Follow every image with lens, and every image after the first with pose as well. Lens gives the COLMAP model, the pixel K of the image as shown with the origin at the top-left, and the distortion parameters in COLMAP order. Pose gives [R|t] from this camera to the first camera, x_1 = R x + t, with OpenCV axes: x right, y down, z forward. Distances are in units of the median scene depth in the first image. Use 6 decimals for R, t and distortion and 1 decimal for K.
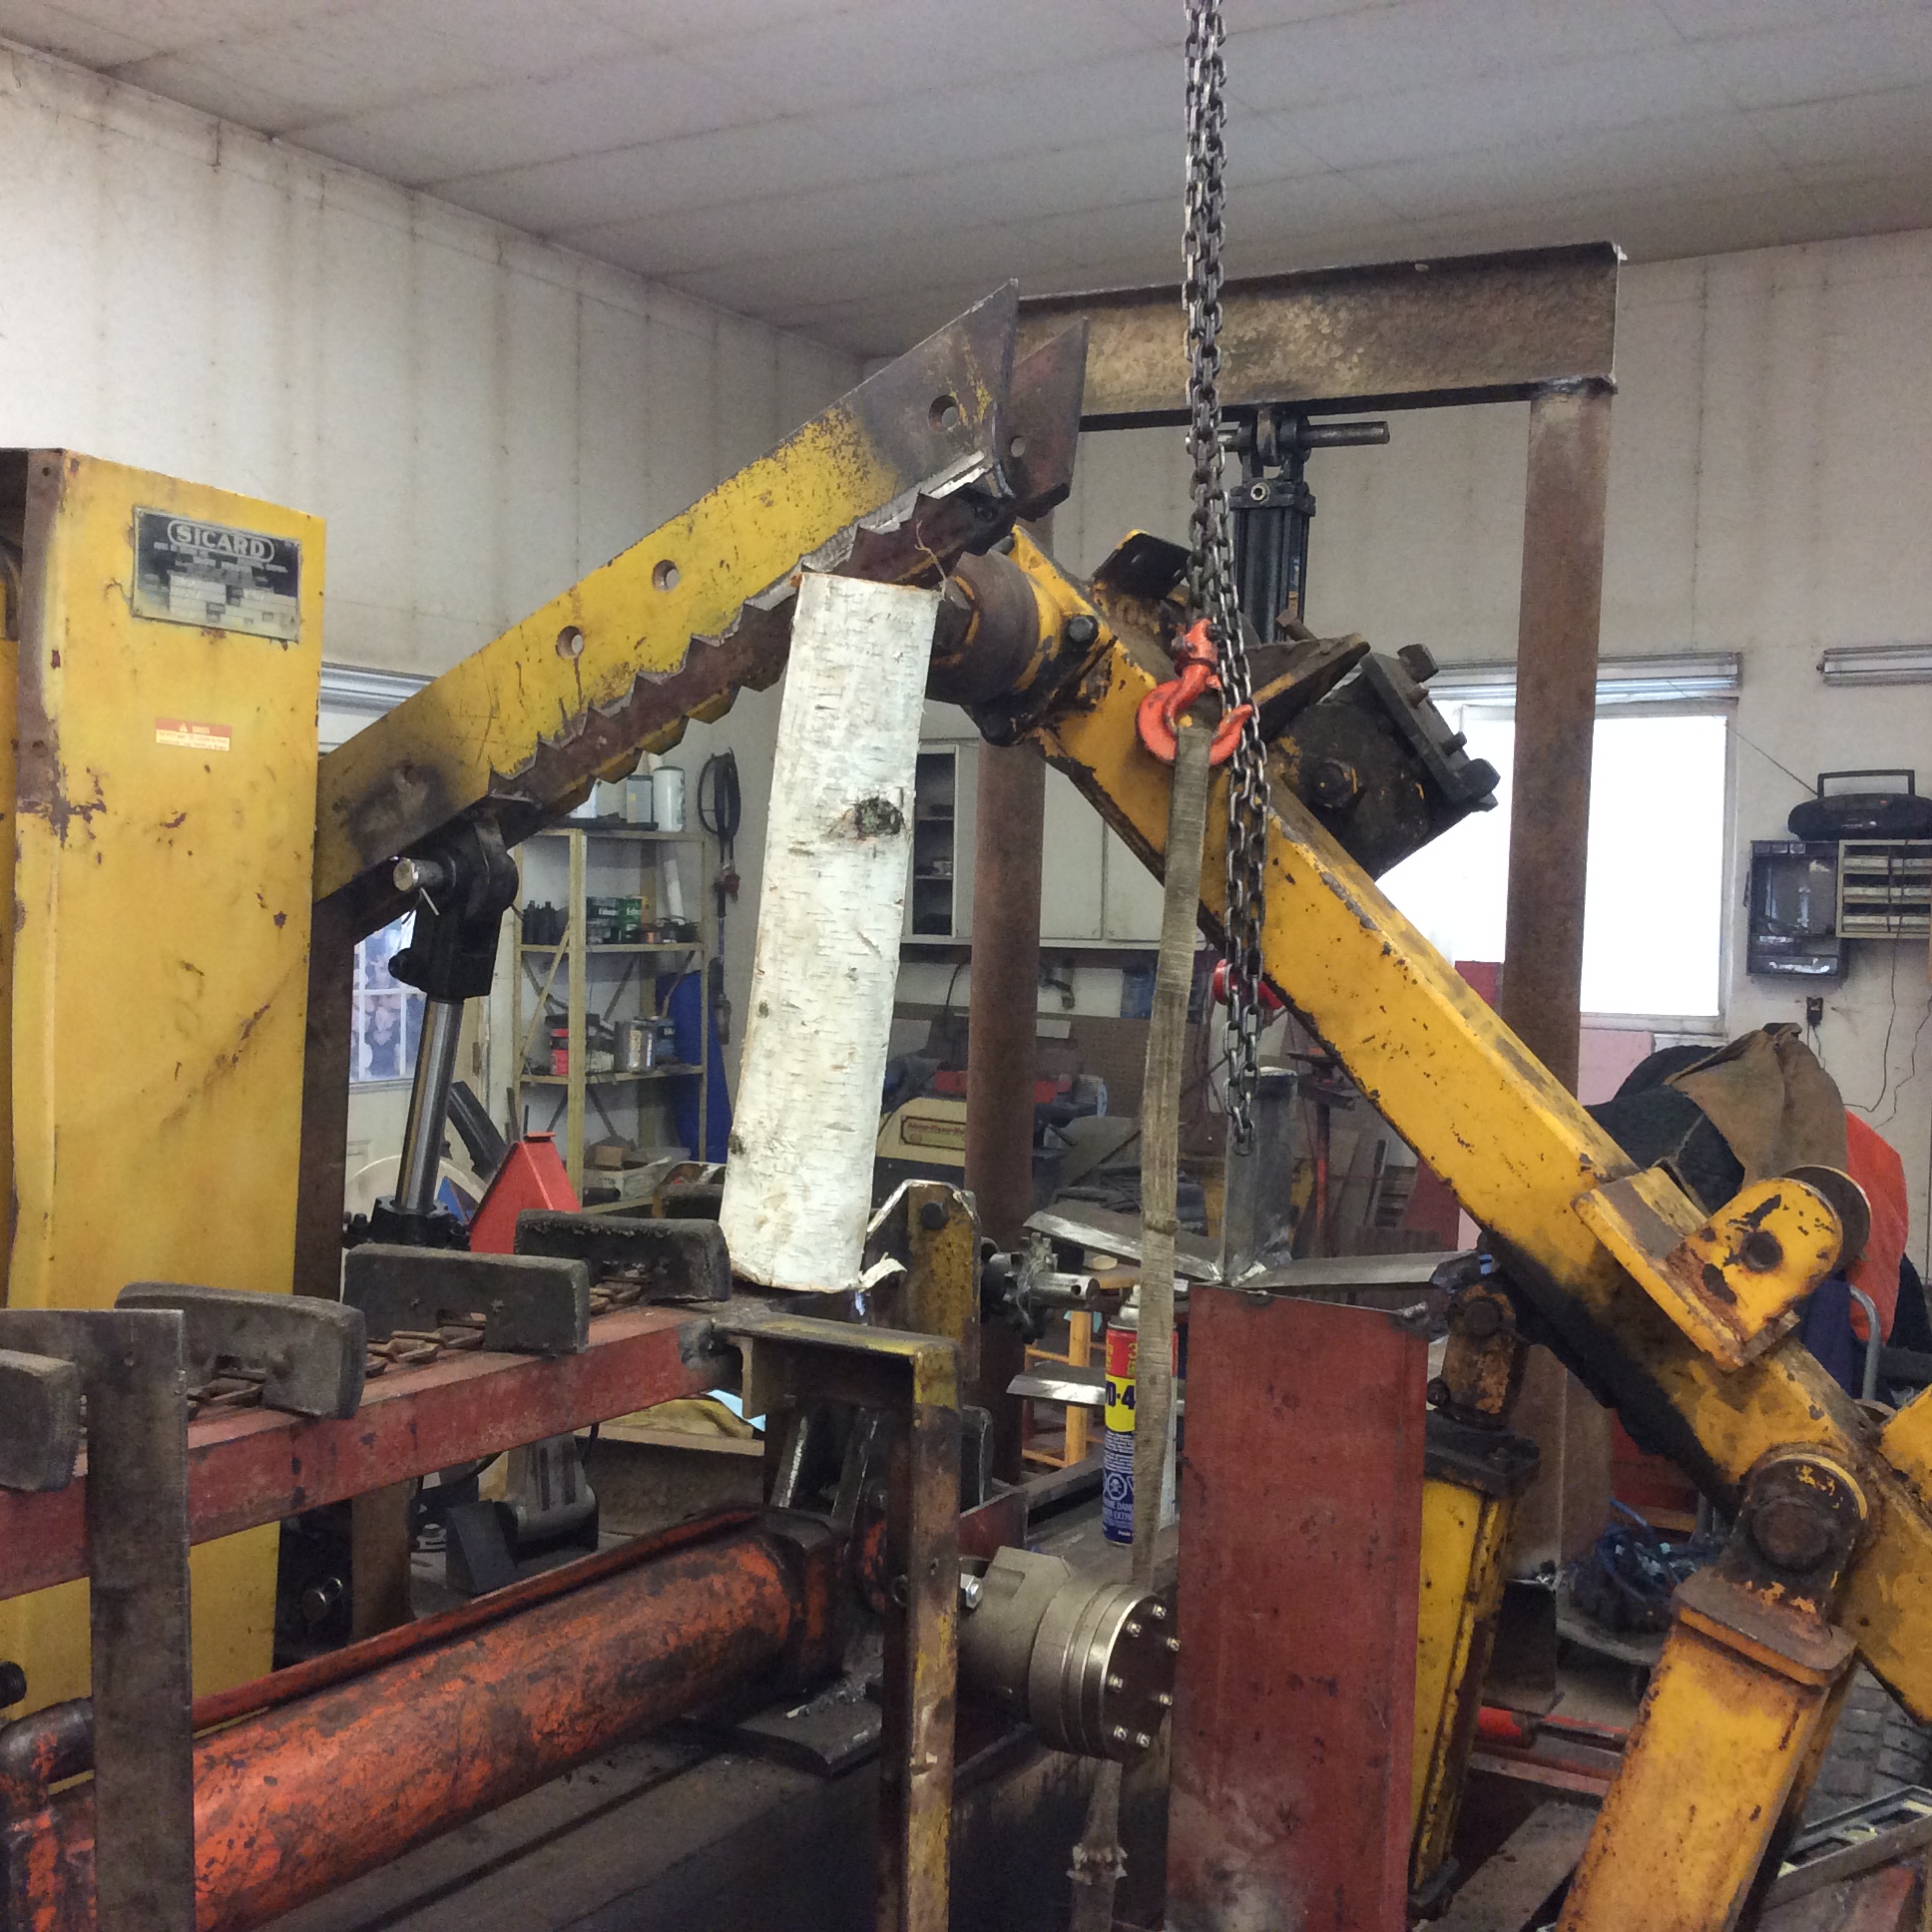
lens RADIAL K [[2346.3, 0, 968.0], [0, 2346.3, 976.0], [0, 0, 1]] dist [0.119240, -0.264241]
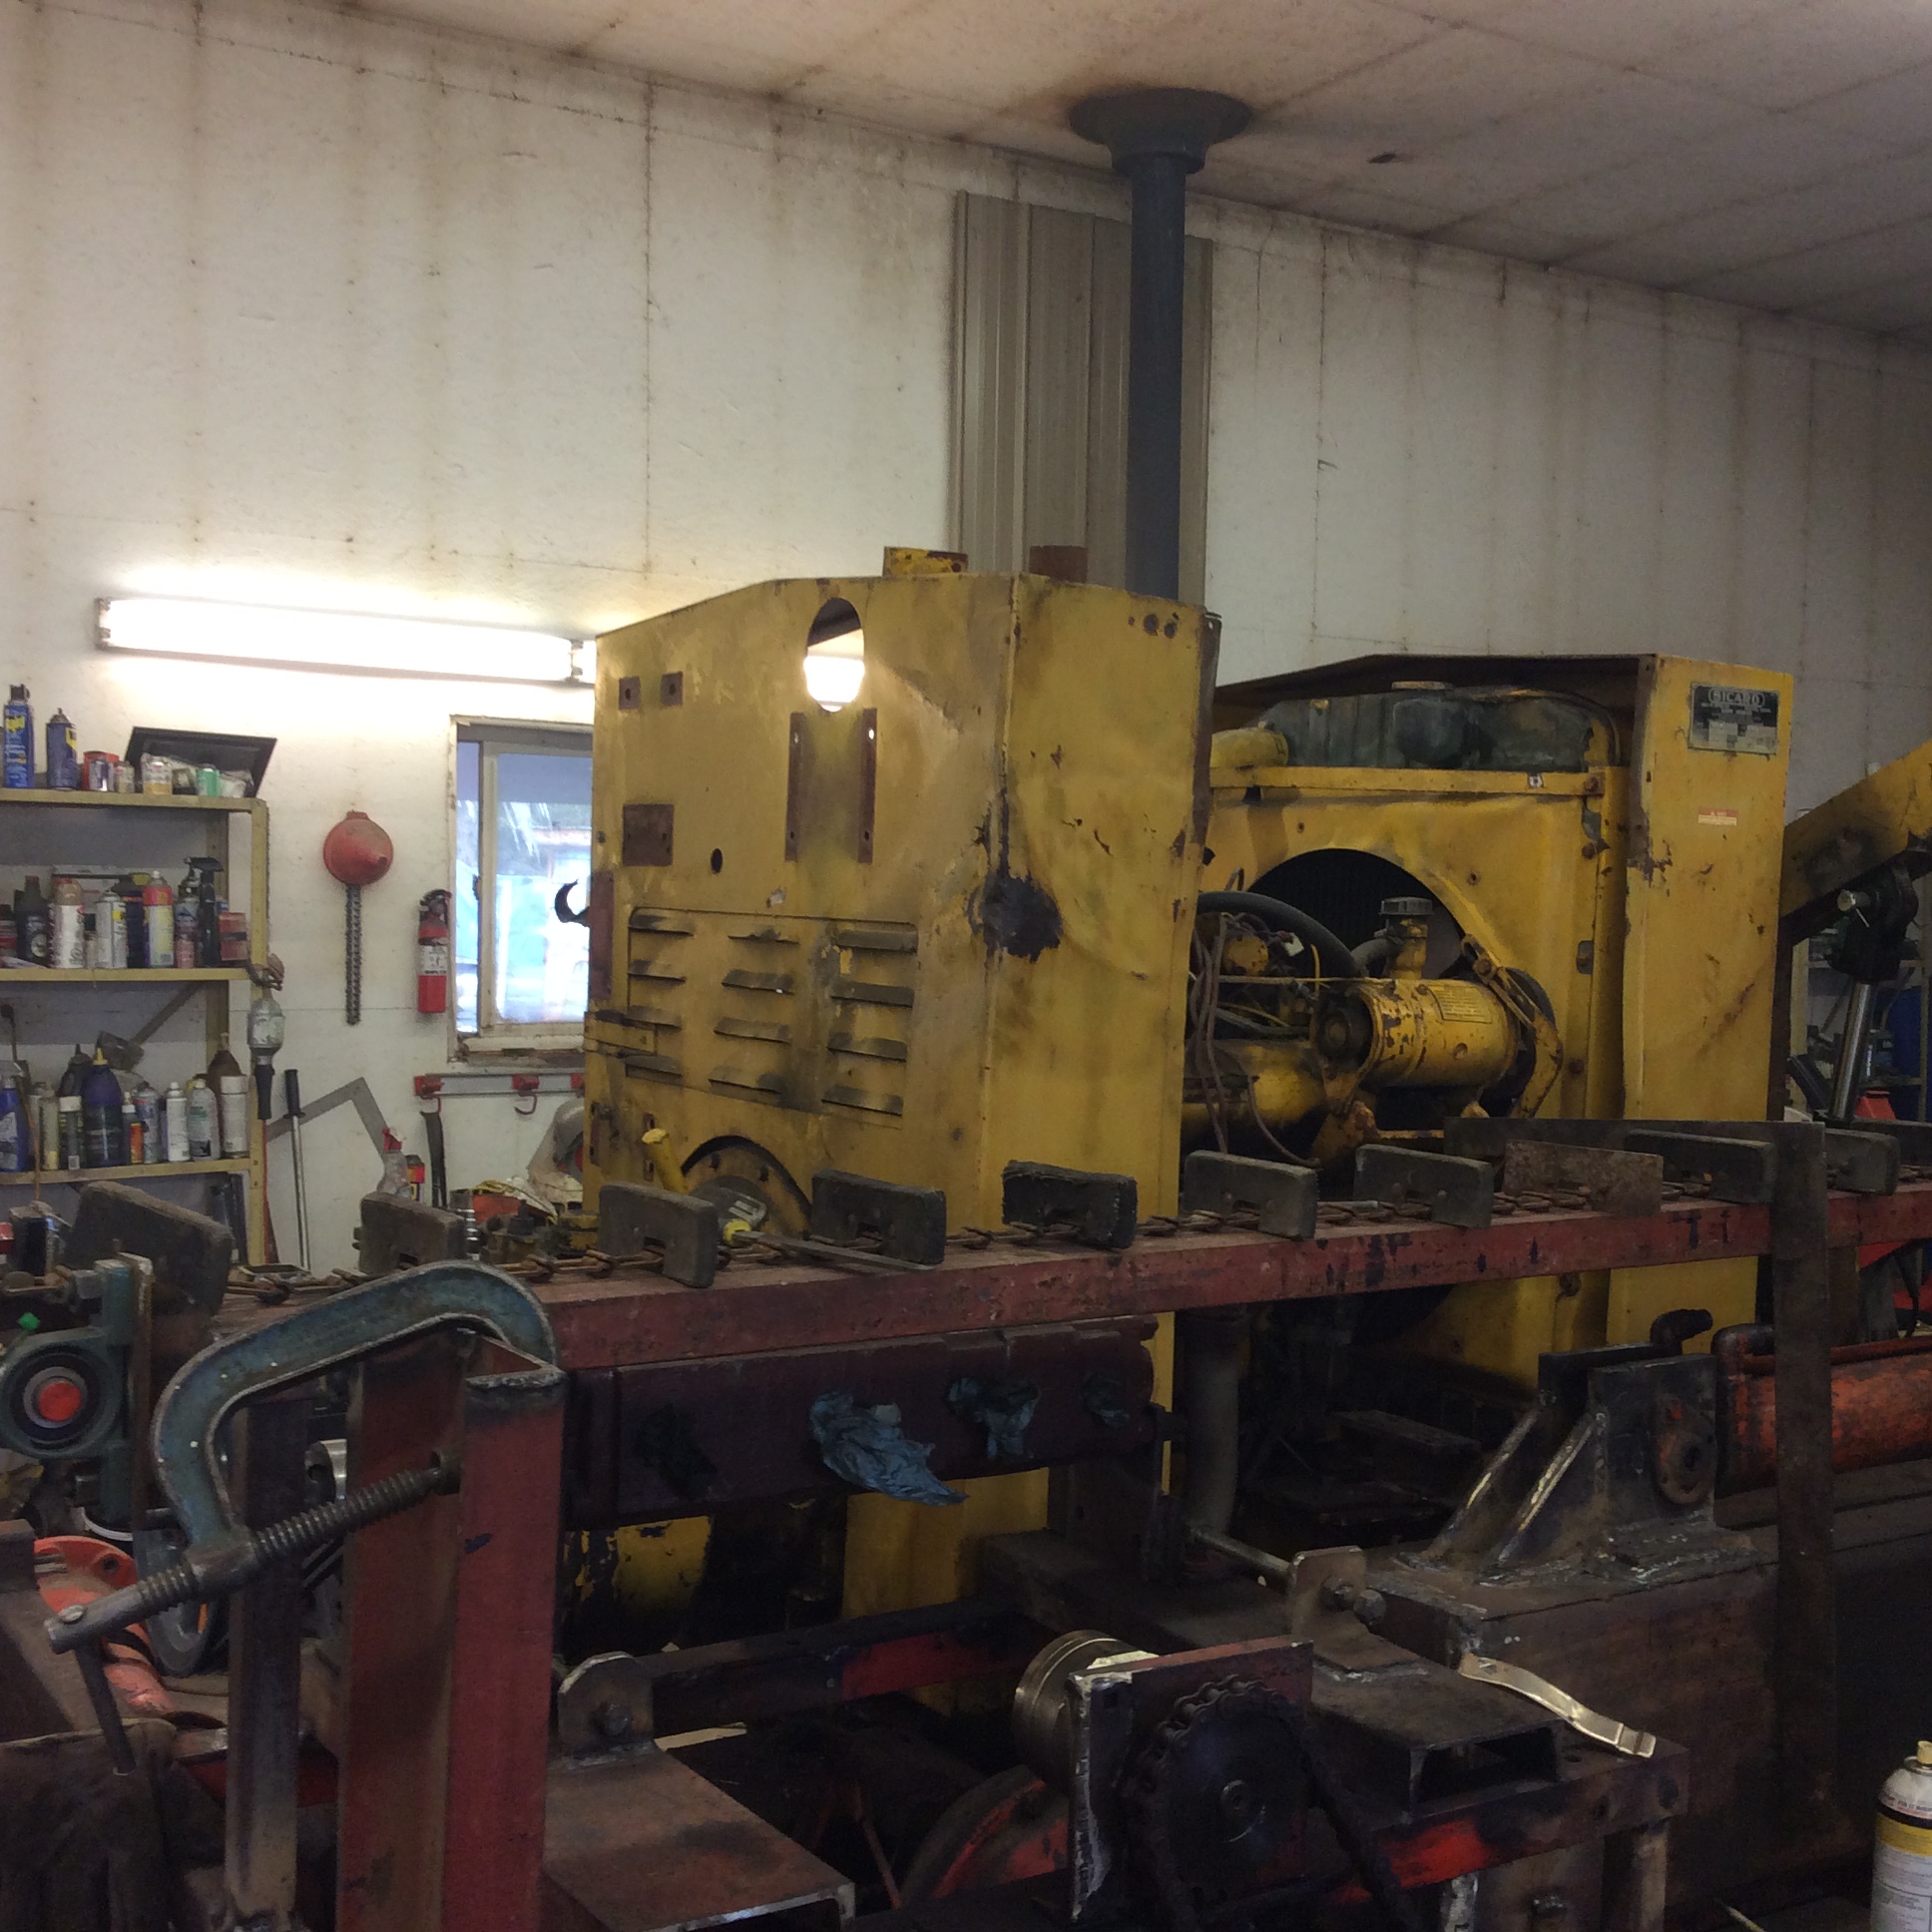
lens RADIAL K [[2346.3, 0, 968.0], [0, 2346.3, 976.0], [0, 0, 1]] dist [0.119240, -0.264241]
pose [[0.888693, 0.008466, -0.458425, -0.034675], [-0.012536, 0.999904, -0.005837, 0.023378], [0.458331, 0.010934, 0.888714, -0.666661]]
